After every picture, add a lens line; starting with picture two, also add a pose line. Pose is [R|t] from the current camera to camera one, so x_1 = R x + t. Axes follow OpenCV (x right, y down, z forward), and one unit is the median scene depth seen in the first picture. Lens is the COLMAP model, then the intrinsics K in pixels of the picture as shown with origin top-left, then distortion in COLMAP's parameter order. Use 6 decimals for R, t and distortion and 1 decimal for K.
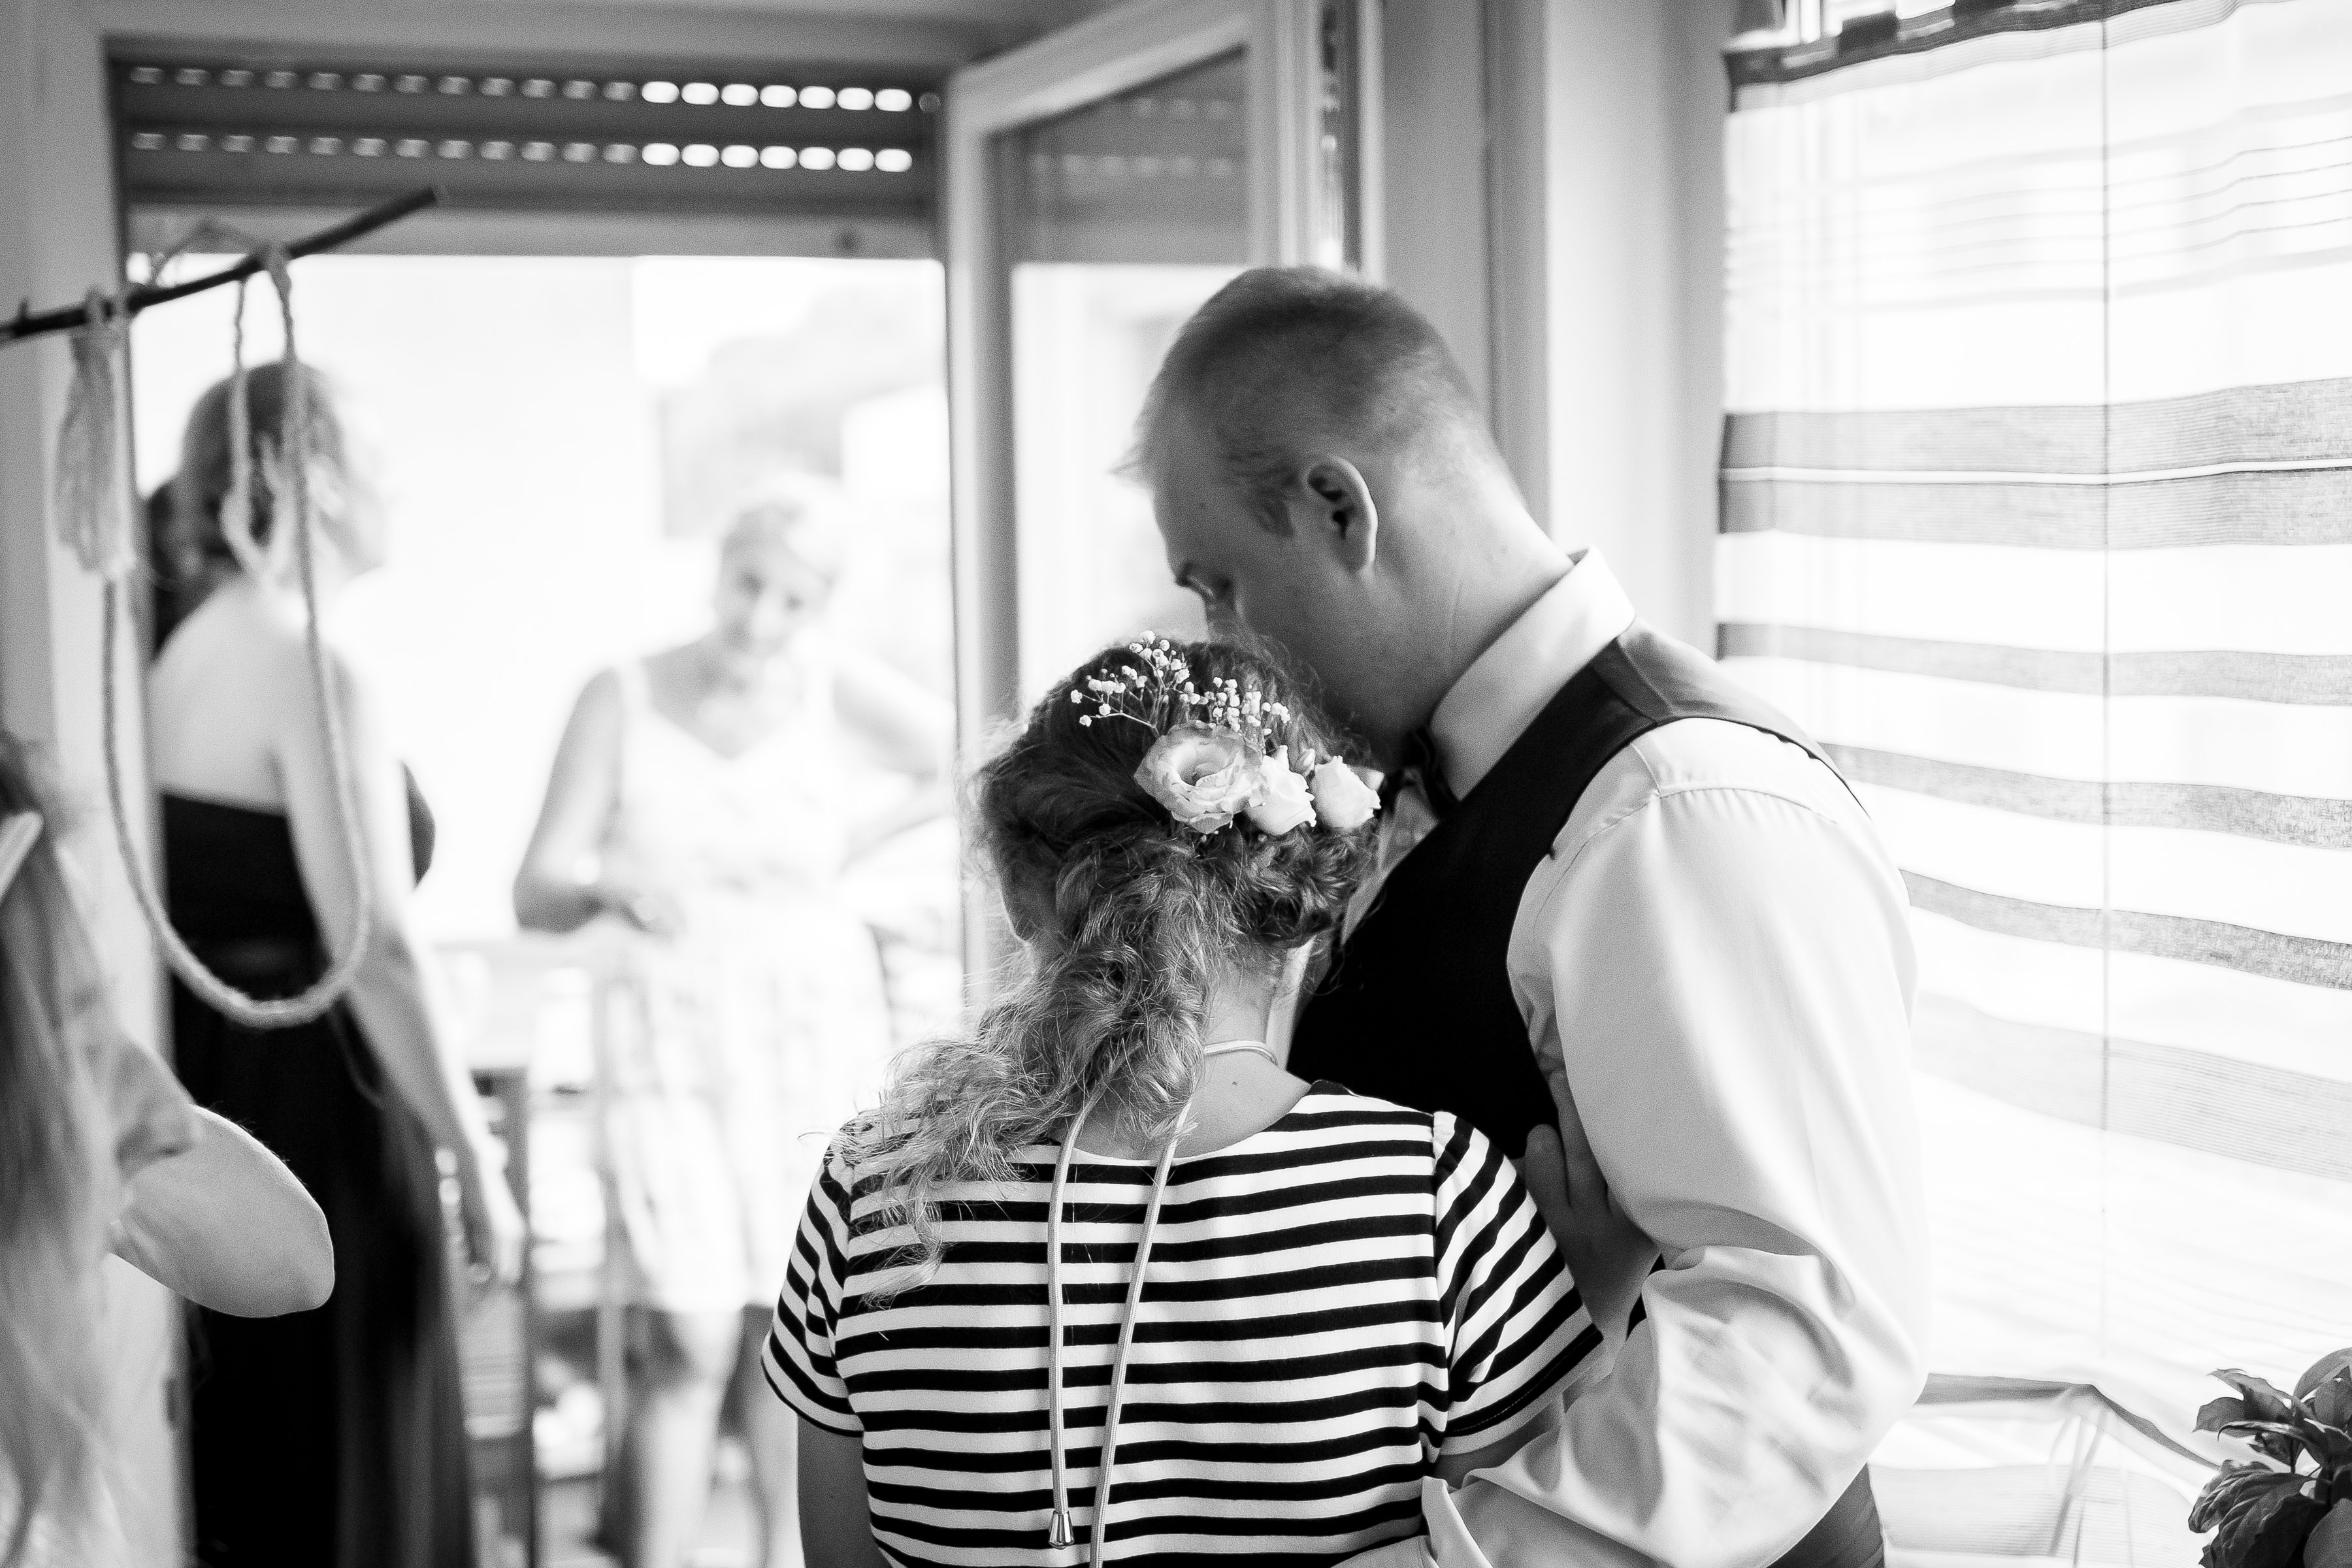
lens RADIAL K [[3252.5, 0, 1176.5], [0, 3252.5, 789.2], [0, 0, 1]] dist [0.006653, 0.000000]
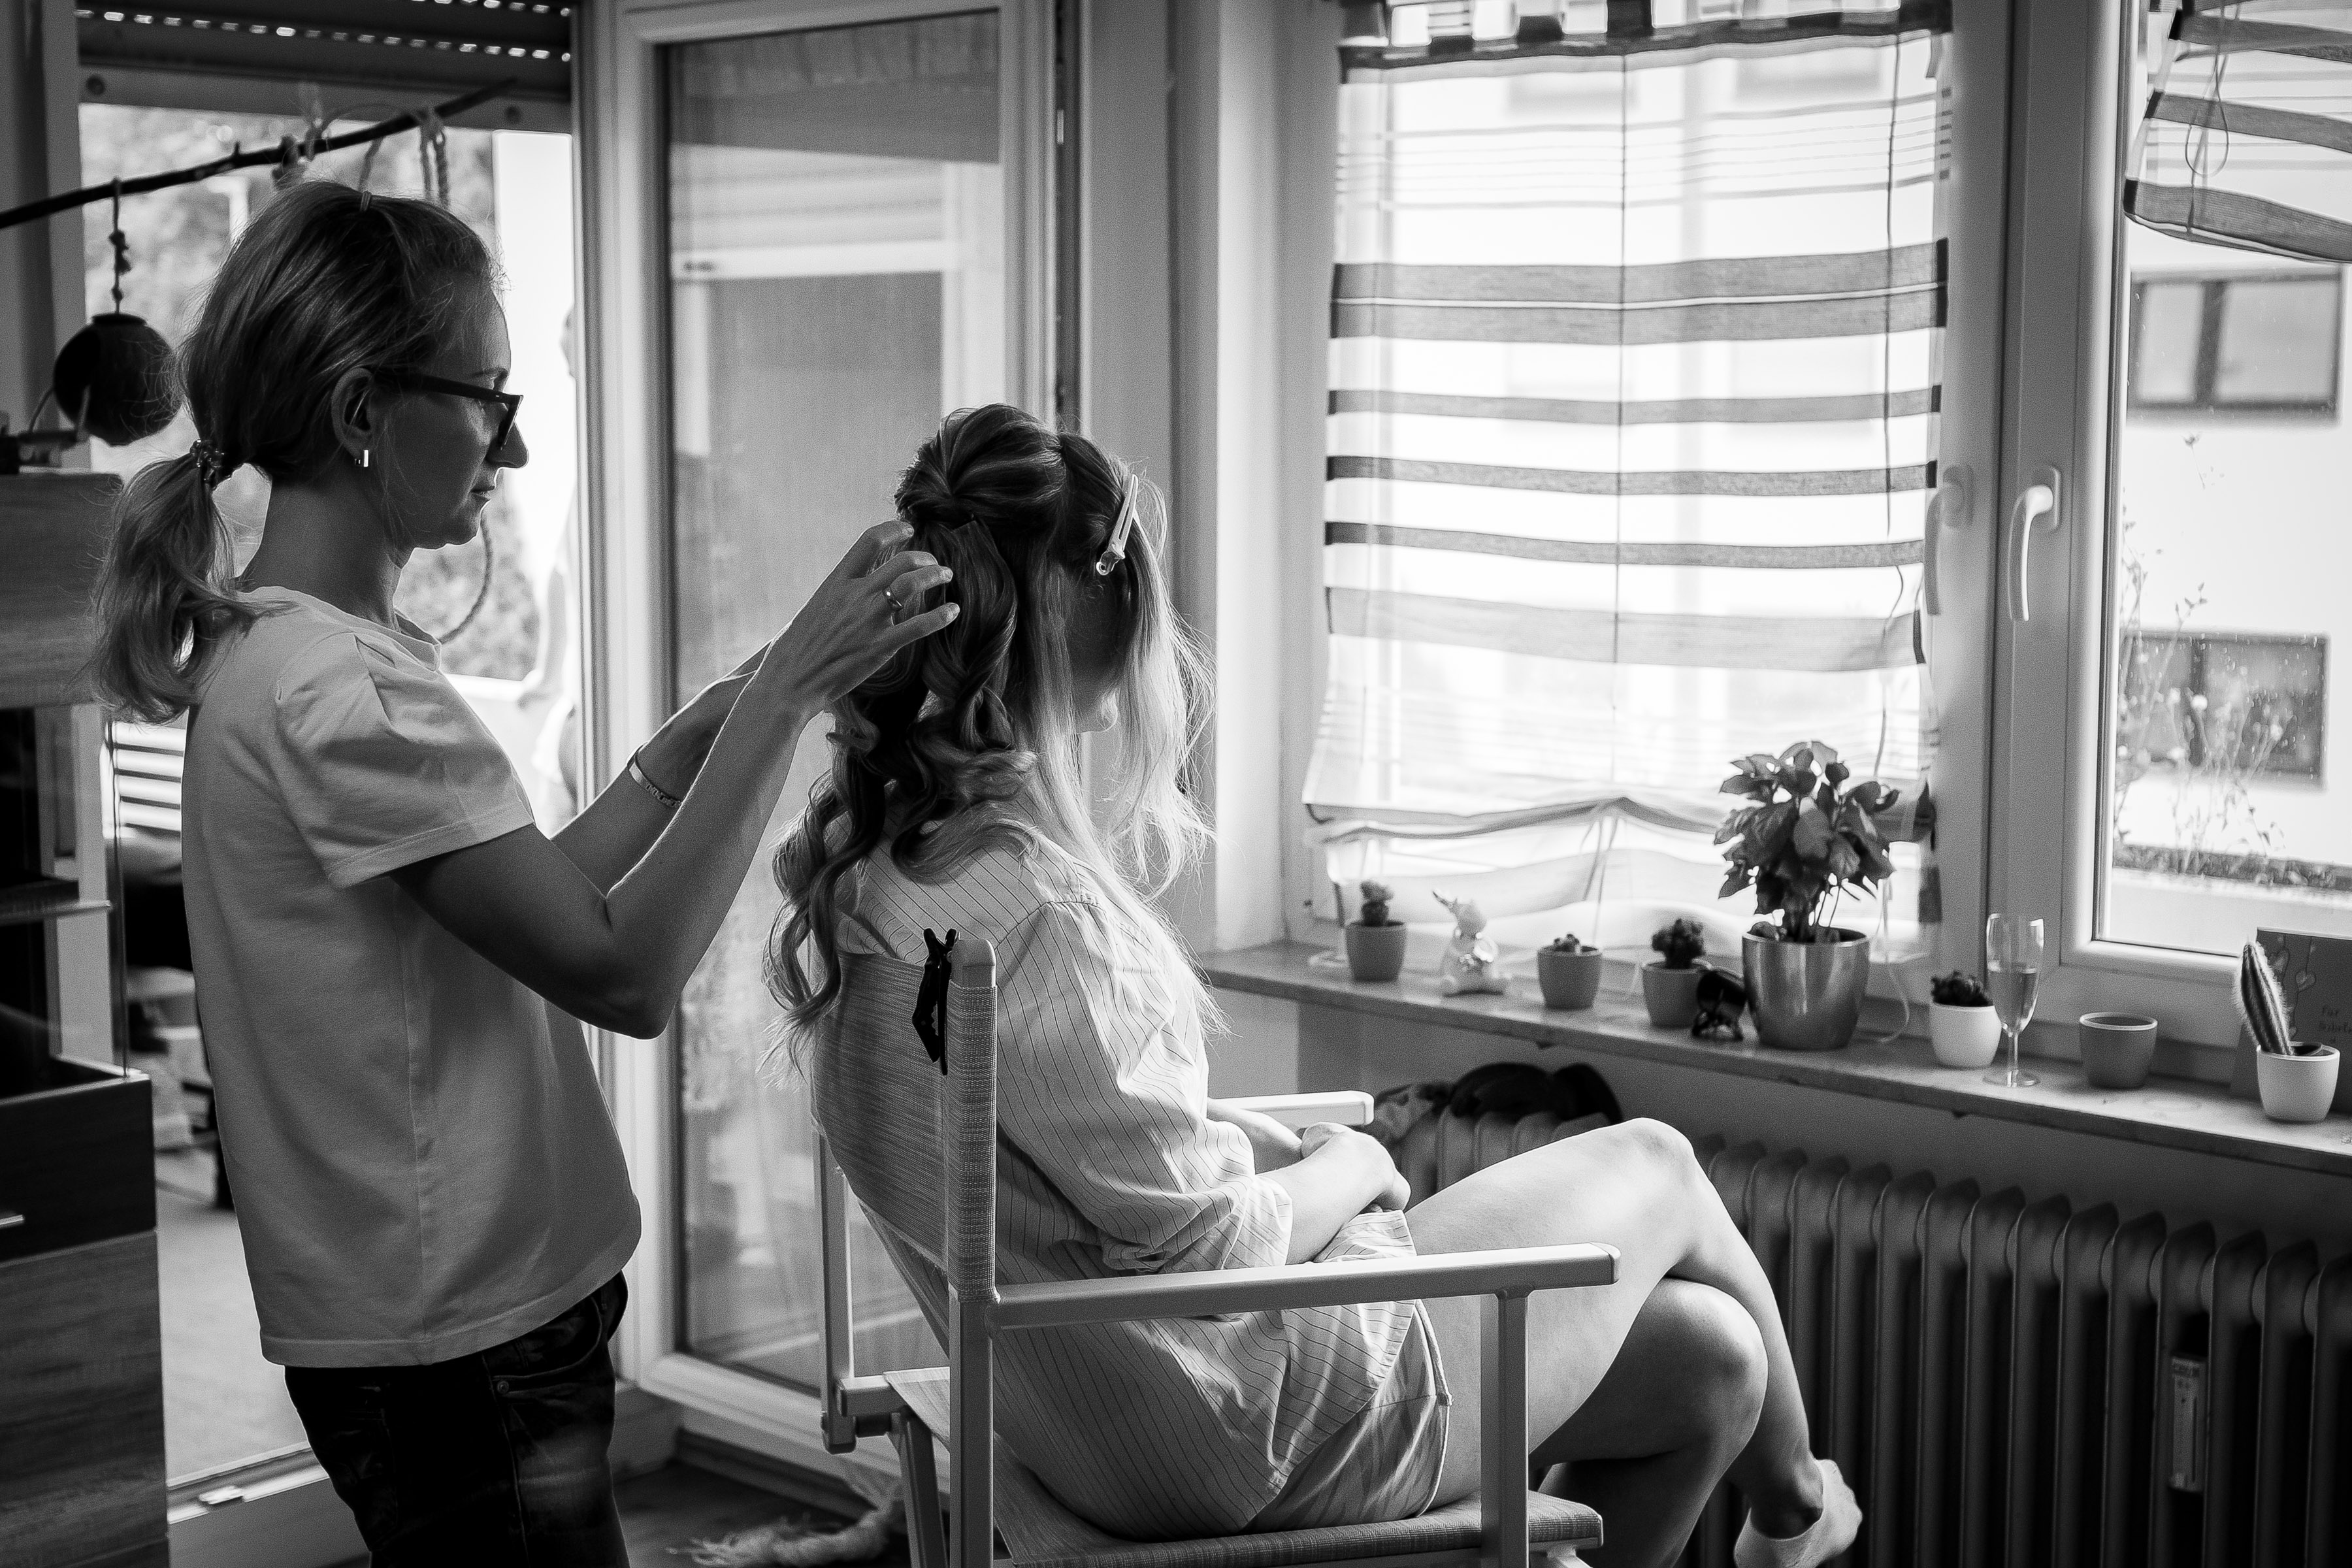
lens RADIAL K [[3252.5, 0, 1177.6], [0, 3252.5, 779.8], [0, 0, 1]] dist [0.006653, 0.000000]
pose [[0.910997, -0.028762, 0.411409, -0.685266], [0.014043, 0.999150, 0.038758, 0.094172], [-0.412174, -0.029531, 0.910626, -0.561173]]
